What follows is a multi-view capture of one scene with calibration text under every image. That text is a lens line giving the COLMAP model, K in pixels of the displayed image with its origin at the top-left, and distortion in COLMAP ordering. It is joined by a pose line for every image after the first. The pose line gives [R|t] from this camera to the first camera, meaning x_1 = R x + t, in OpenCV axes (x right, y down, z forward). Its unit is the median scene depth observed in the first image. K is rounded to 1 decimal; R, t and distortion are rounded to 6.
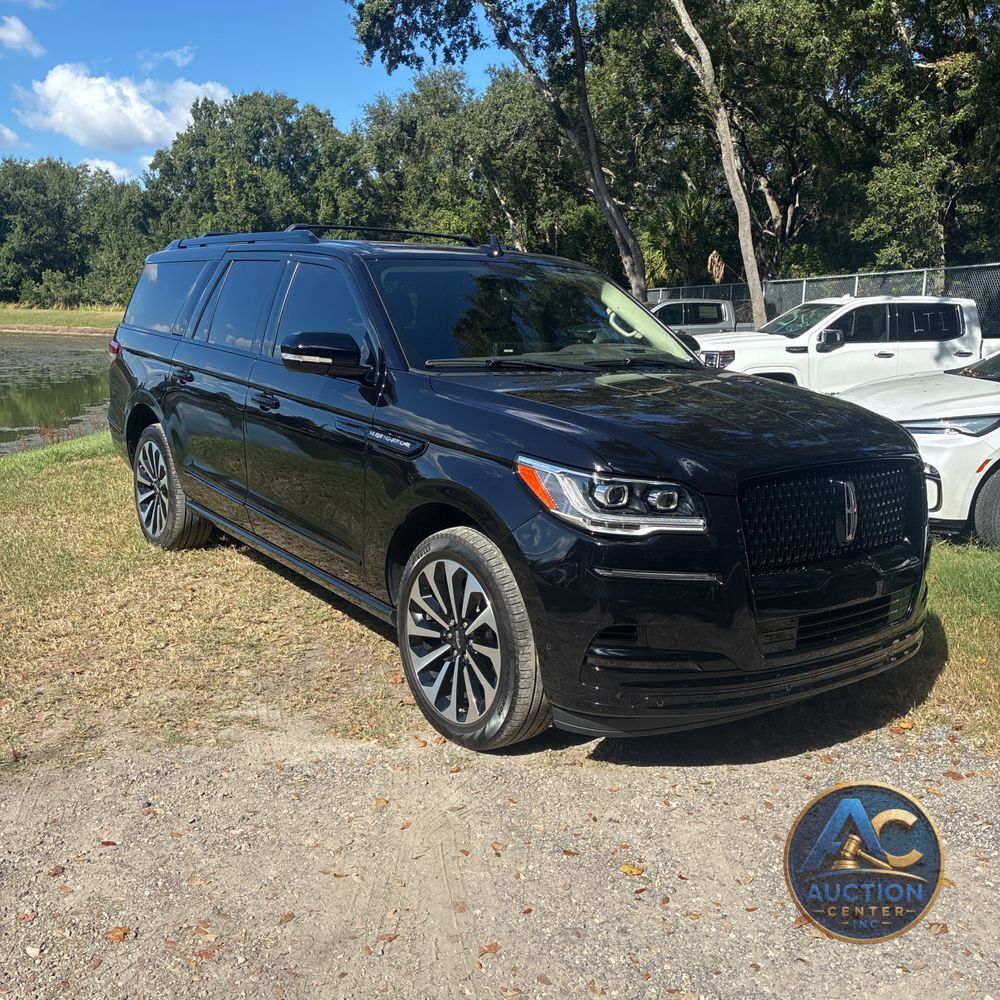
lens RADIAL K [[1027.1, 0, 504.2], [0, 1027.1, 497.5], [0, 0, 1]] dist [0.026132, 0.000000]
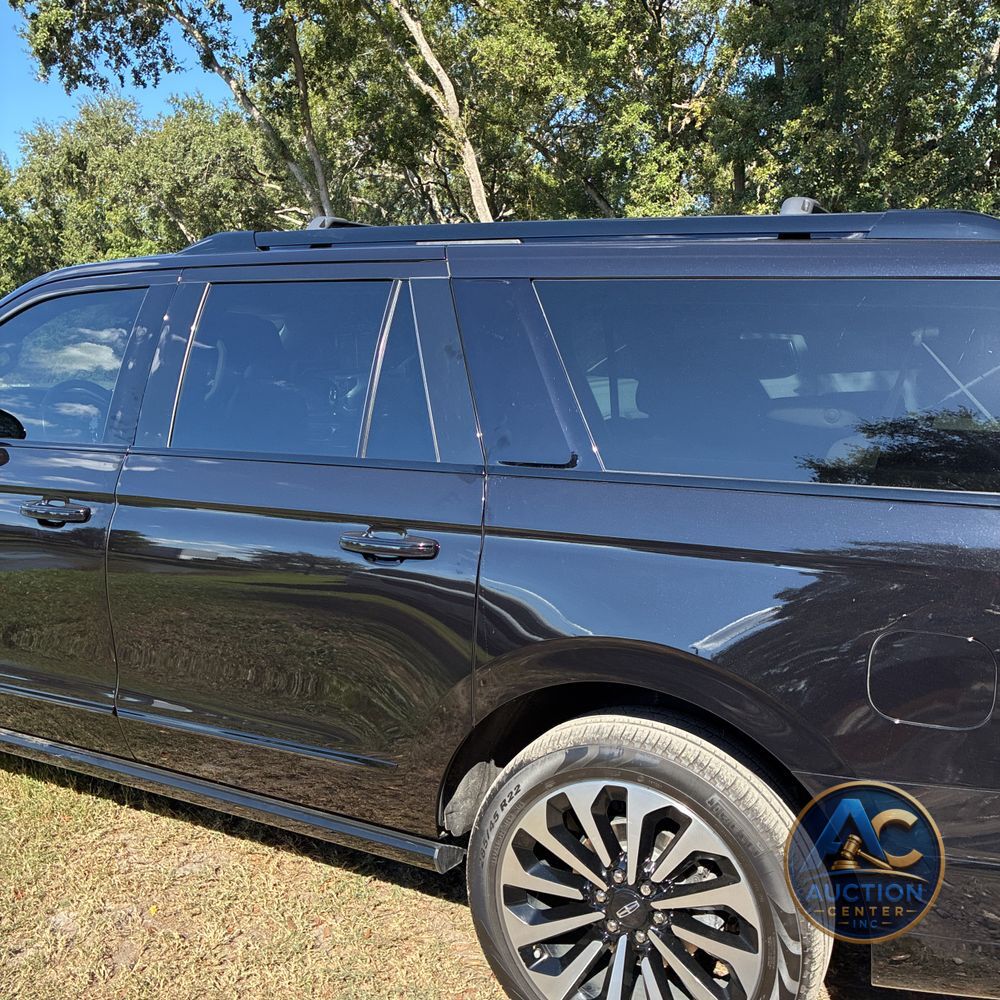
lens RADIAL K [[1027.1, 0, 505.6], [0, 1027.1, 488.2], [0, 0, 1]] dist [0.026132, 0.000000]
pose [[0.947652, -0.071279, 0.311247, -0.056998], [0.086529, 0.995618, -0.035448, -0.016263], [-0.307356, 0.060525, 0.949668, 0.075332]]
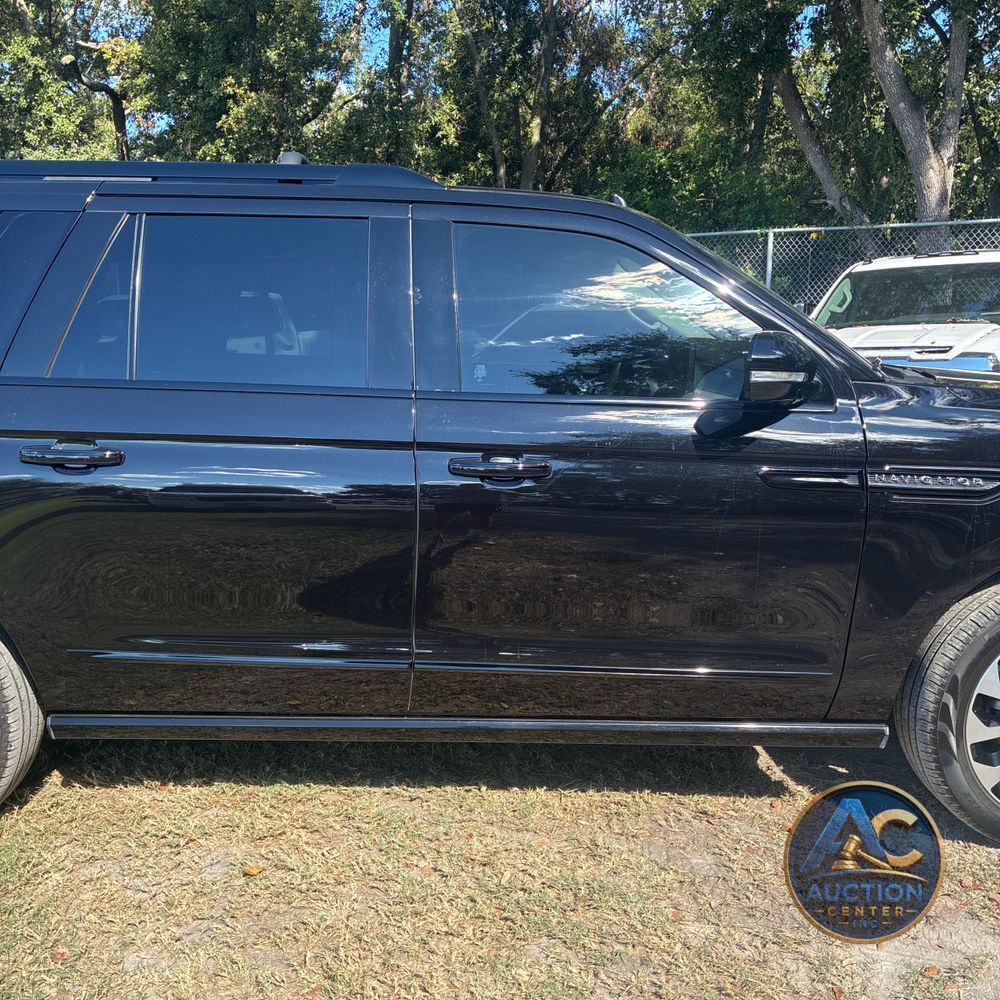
lens RADIAL K [[1027.1, 0, 499.4], [0, 1027.1, 502.2], [0, 0, 1]] dist [0.026132, 0.000000]
pose [[0.588399, -0.175555, 0.789282, -0.113920], [0.170345, 0.981151, 0.091242, -0.020610], [-0.790423, 0.080764, 0.607213, 0.104762]]
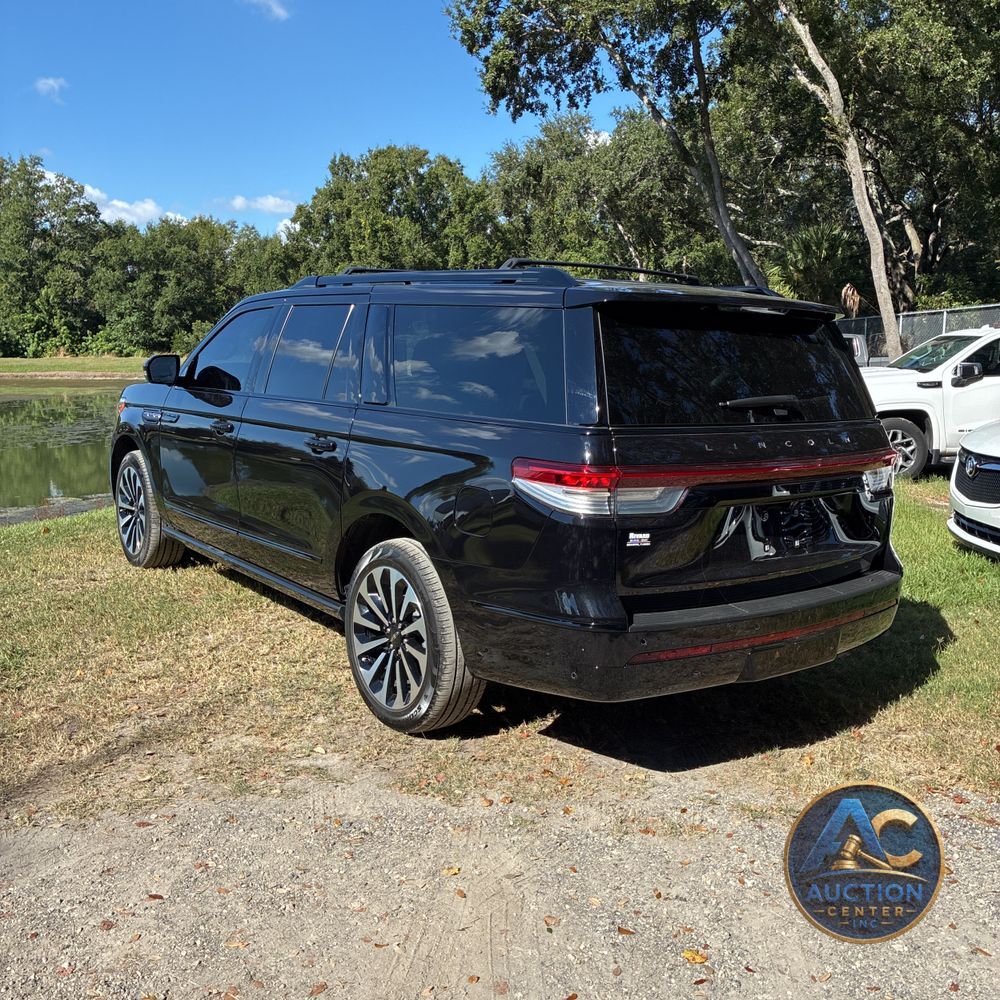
lens RADIAL K [[1027.1, 0, 493.4], [0, 1027.1, 492.9], [0, 0, 1]] dist [0.026132, 0.000000]
pose [[0.990585, -0.001224, -0.136895, 0.007246], [-0.004548, 0.999114, -0.041843, -0.001185], [0.136825, 0.042071, 0.989701, 0.004695]]
